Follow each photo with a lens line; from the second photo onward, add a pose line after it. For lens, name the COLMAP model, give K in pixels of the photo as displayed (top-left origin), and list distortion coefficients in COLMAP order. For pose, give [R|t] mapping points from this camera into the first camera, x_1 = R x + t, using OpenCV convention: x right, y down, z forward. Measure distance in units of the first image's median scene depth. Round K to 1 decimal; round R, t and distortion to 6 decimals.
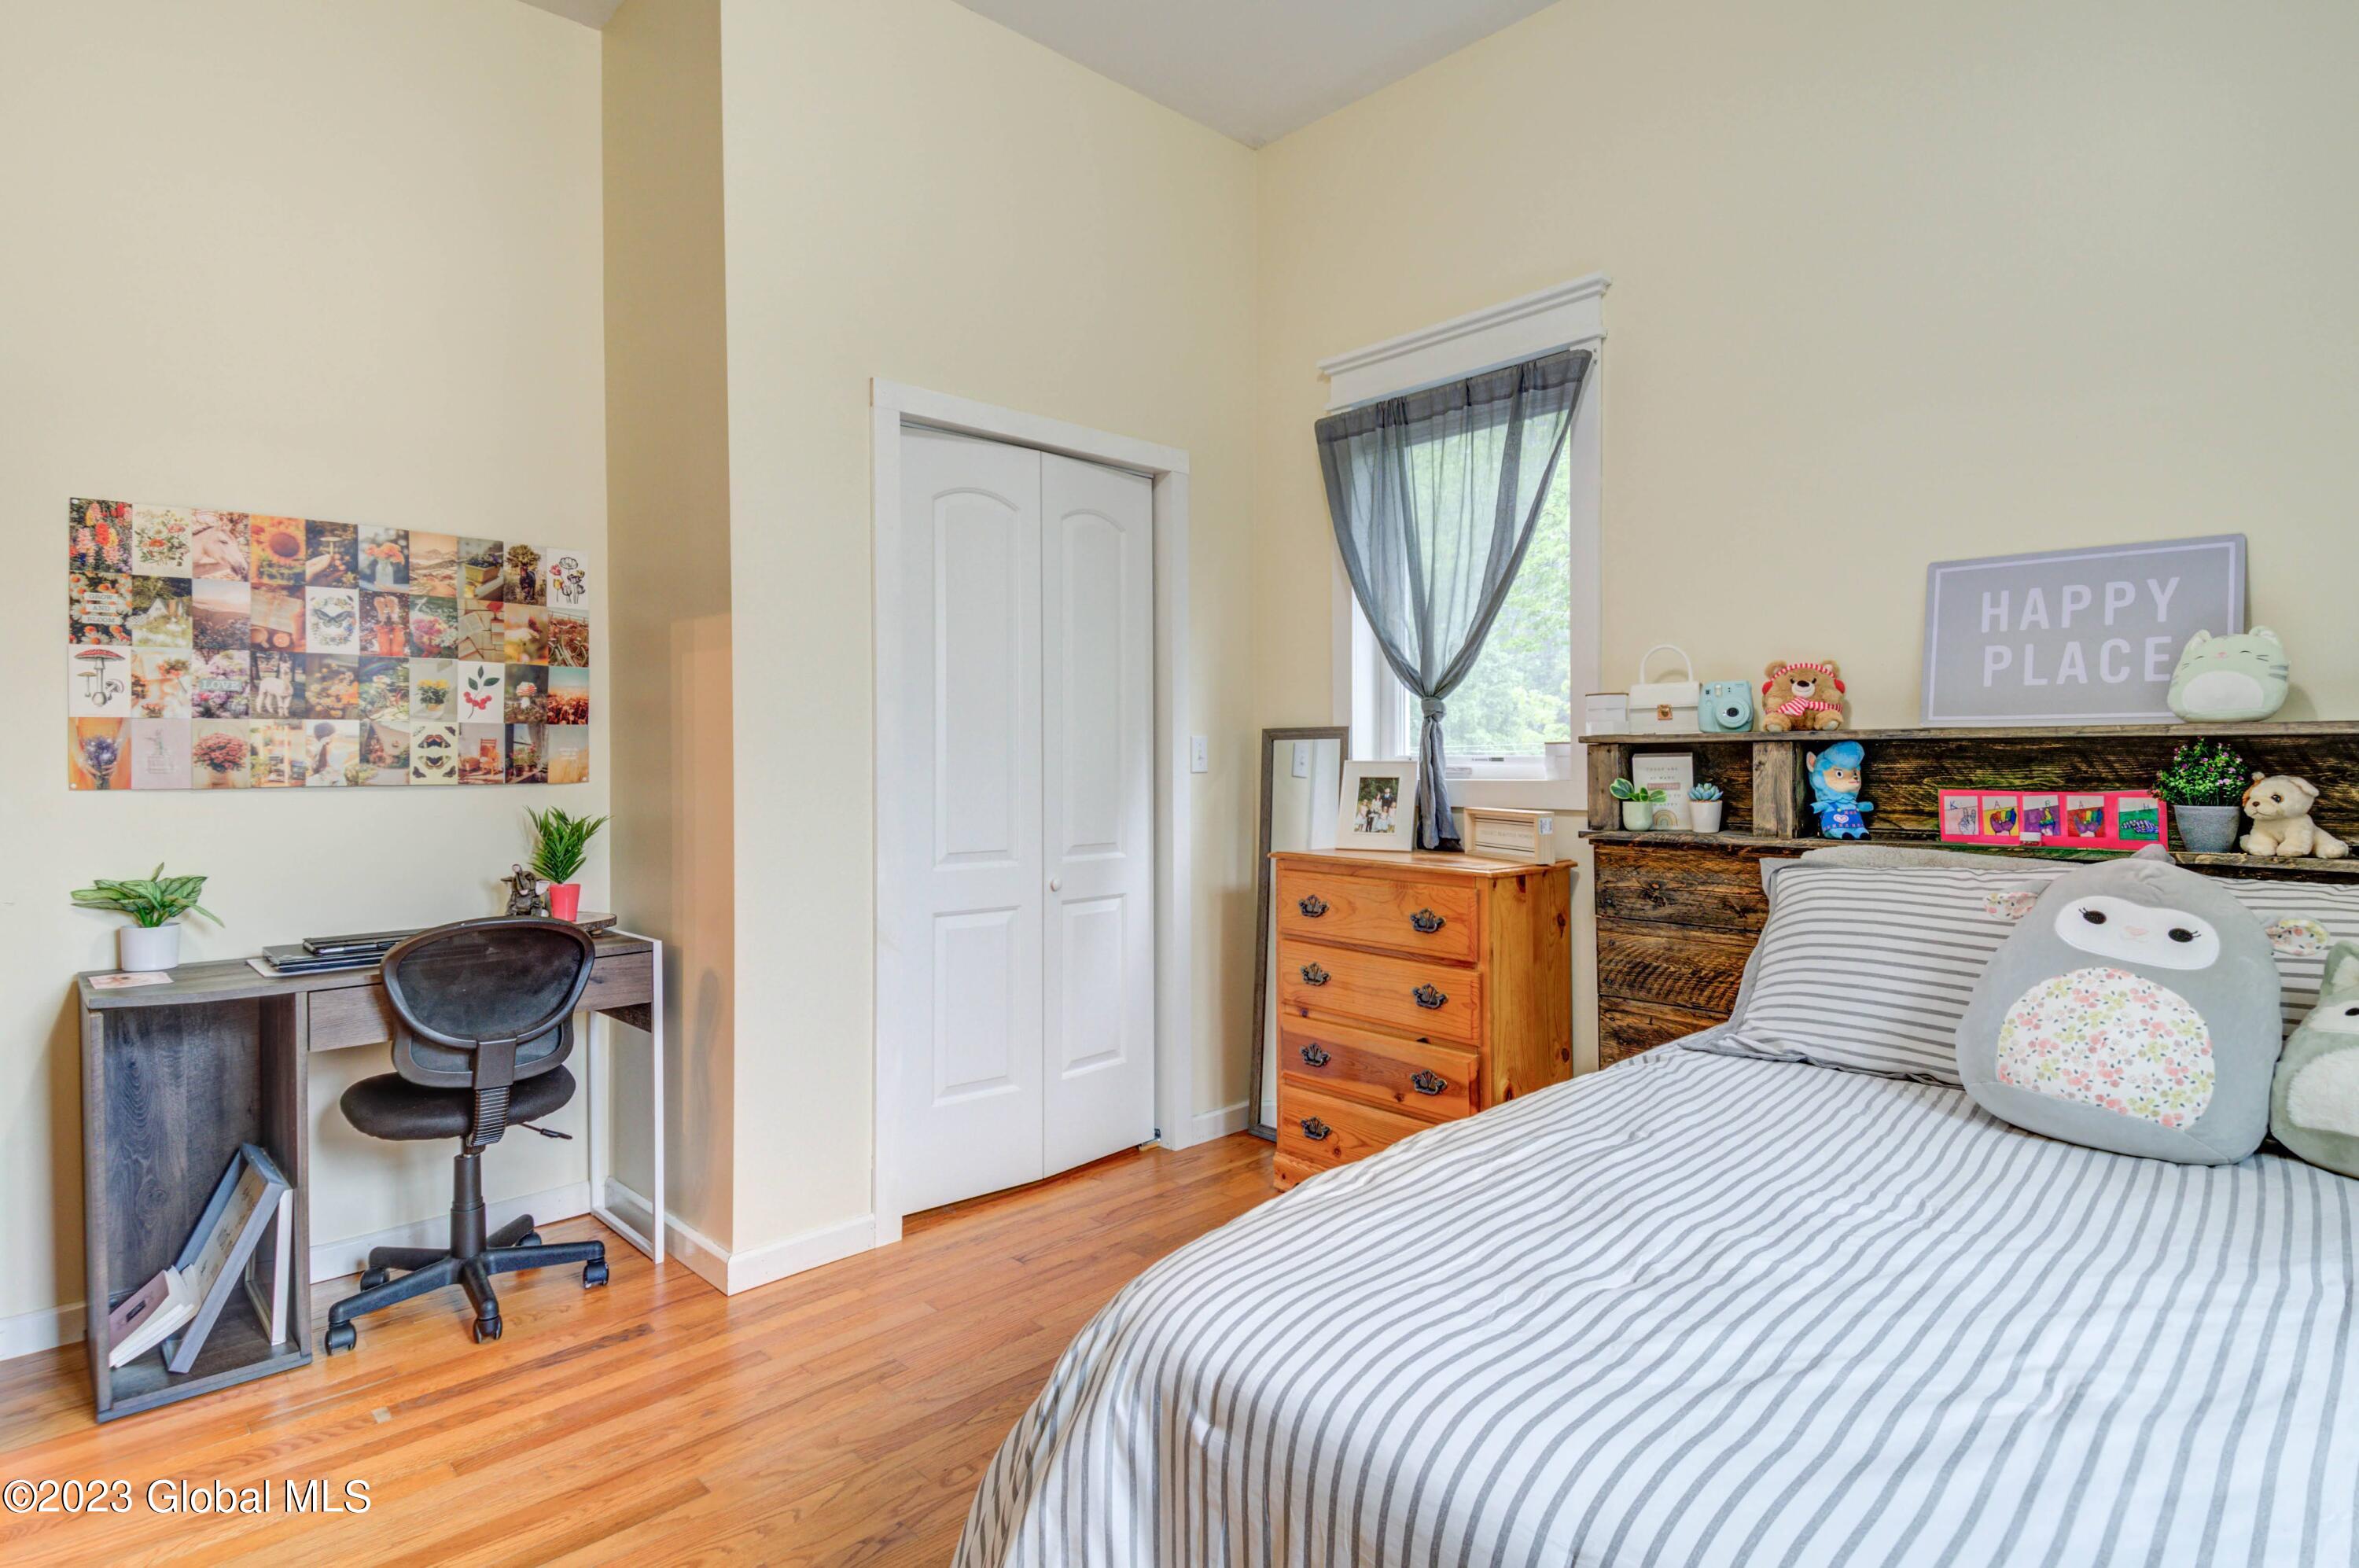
lens RADIAL K [[1171.5, 0, 1179.5], [0, 1171.5, 784.0], [0, 0, 1]] dist [0.000869, -0.000086]
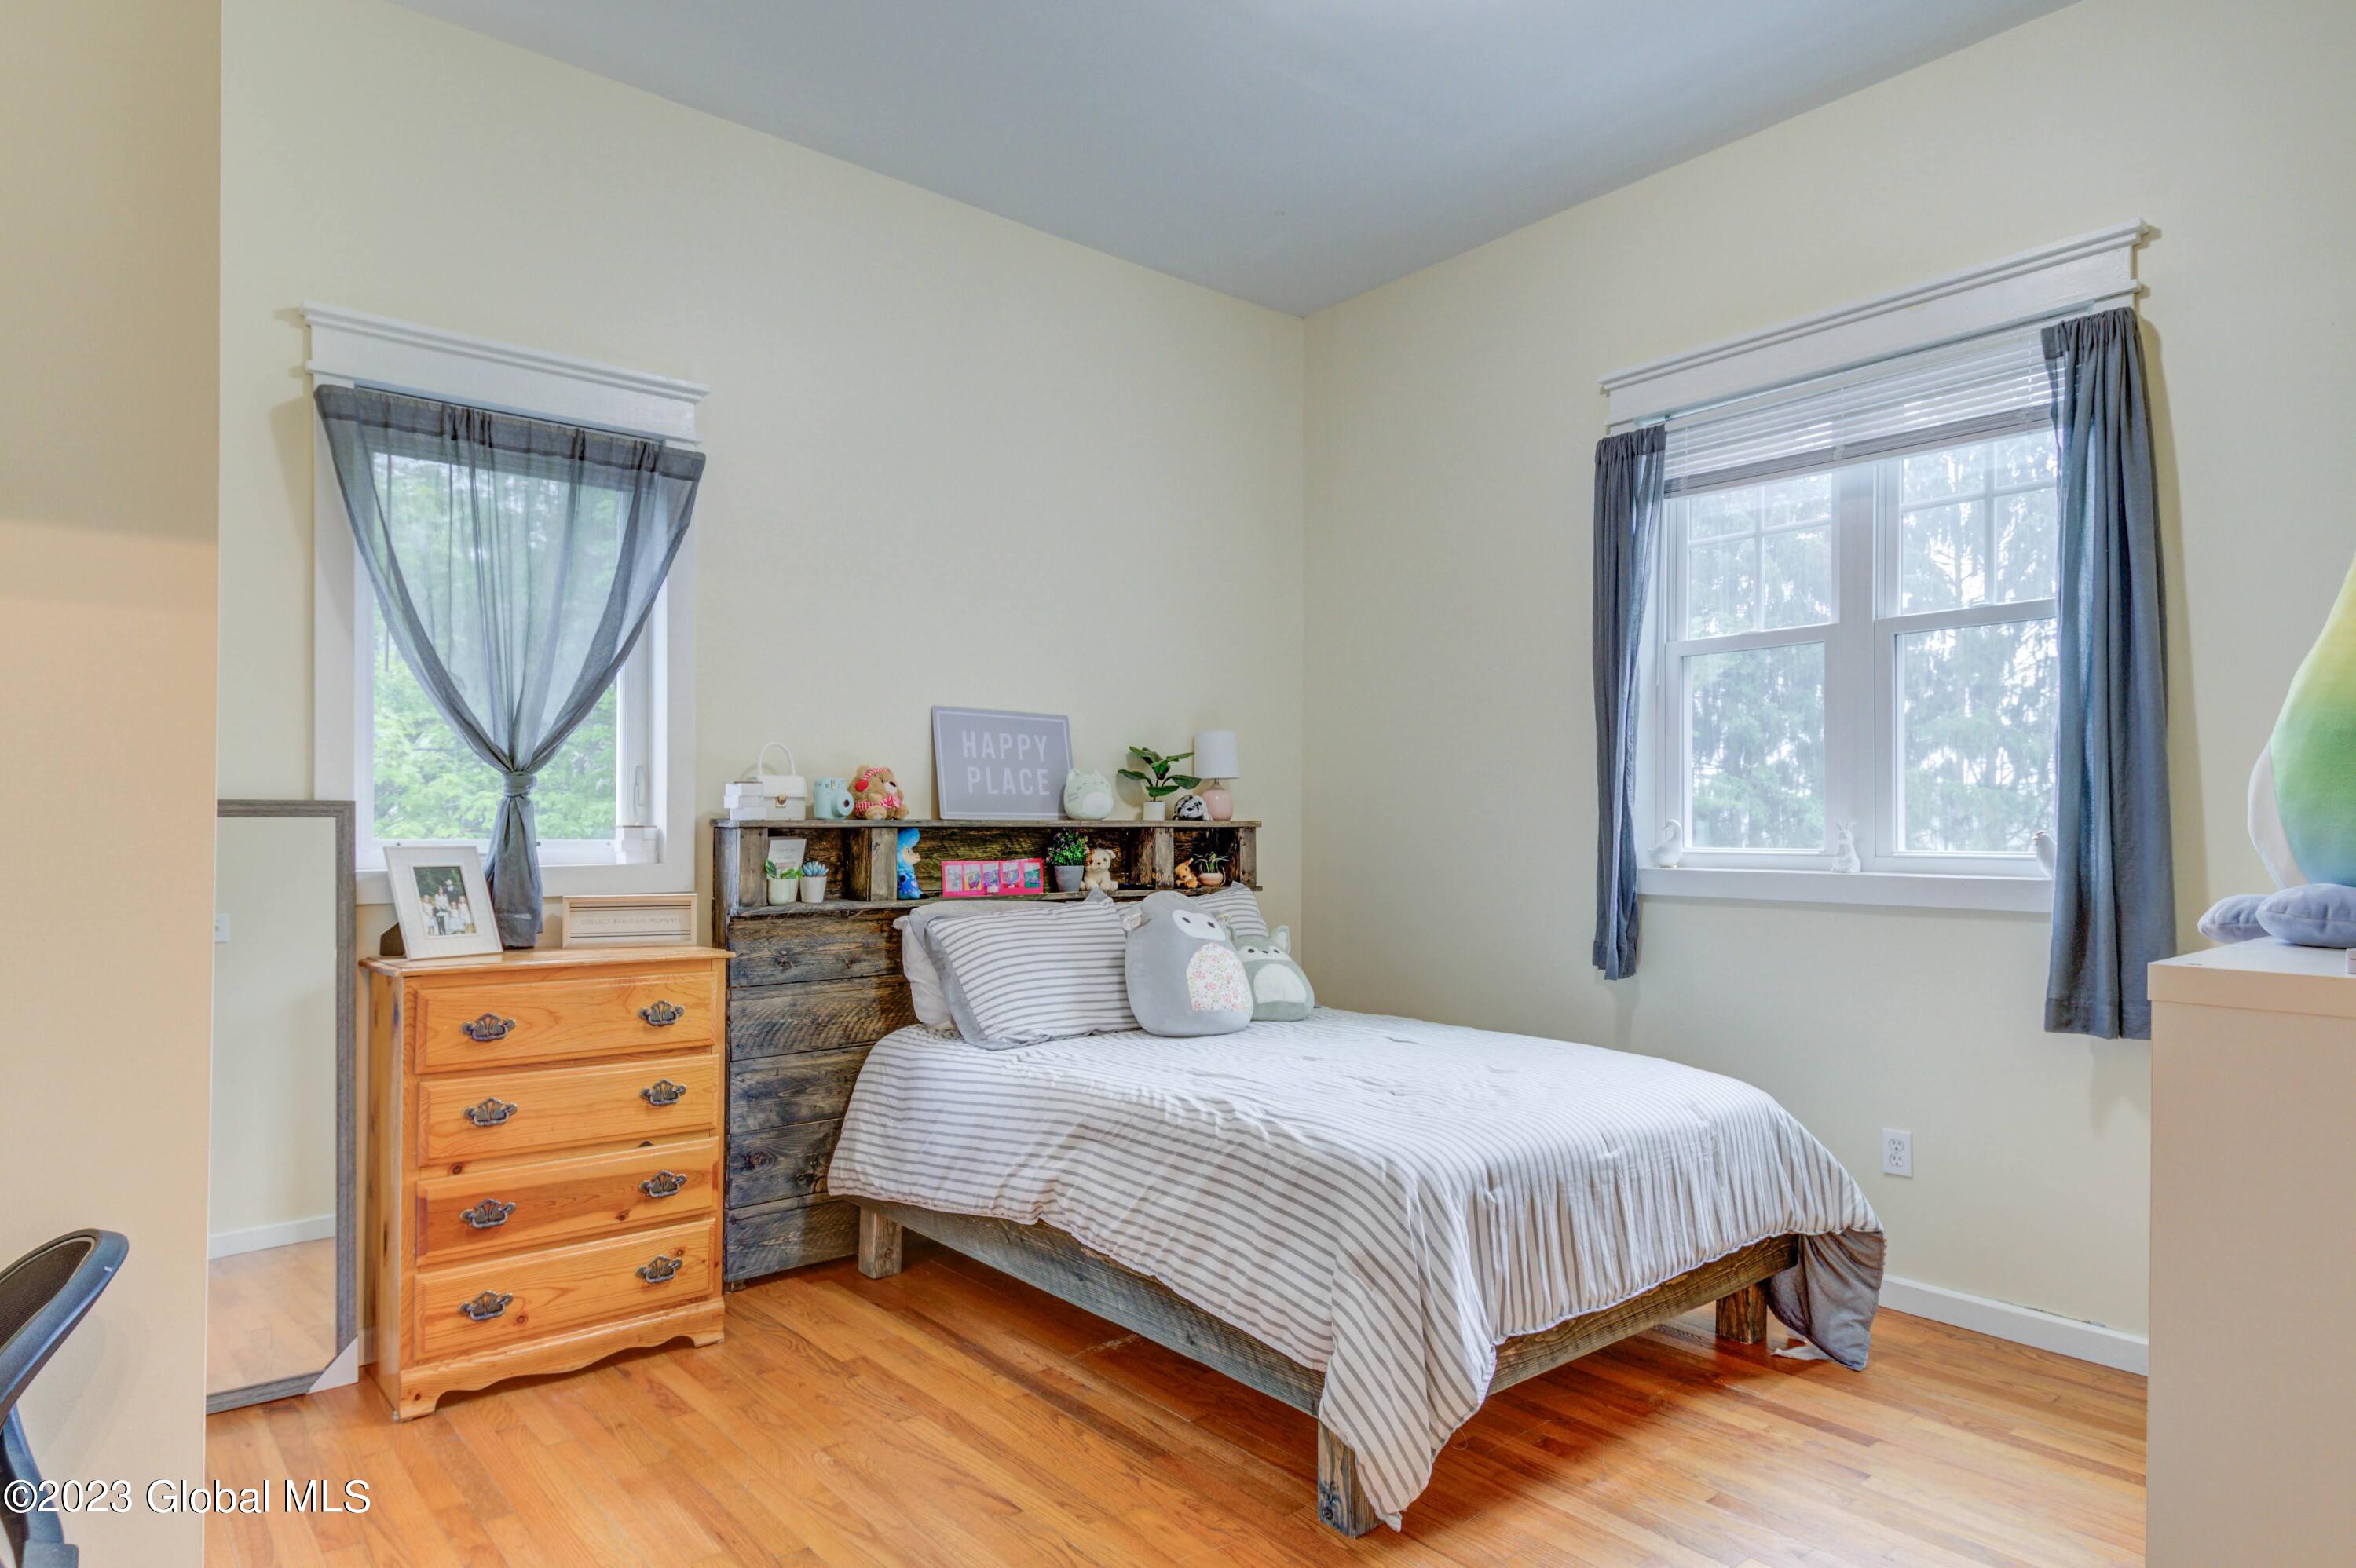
lens RADIAL K [[1347.1, 0, 1177.4], [0, 1347.1, 842.2], [0, 0, 1]] dist [-0.001490, -0.000579]
pose [[0.049869, -0.004017, 0.998748, -0.891077], [0.025326, 0.999675, 0.002756, -0.014600], [-0.998435, 0.025157, 0.049954, 0.548895]]
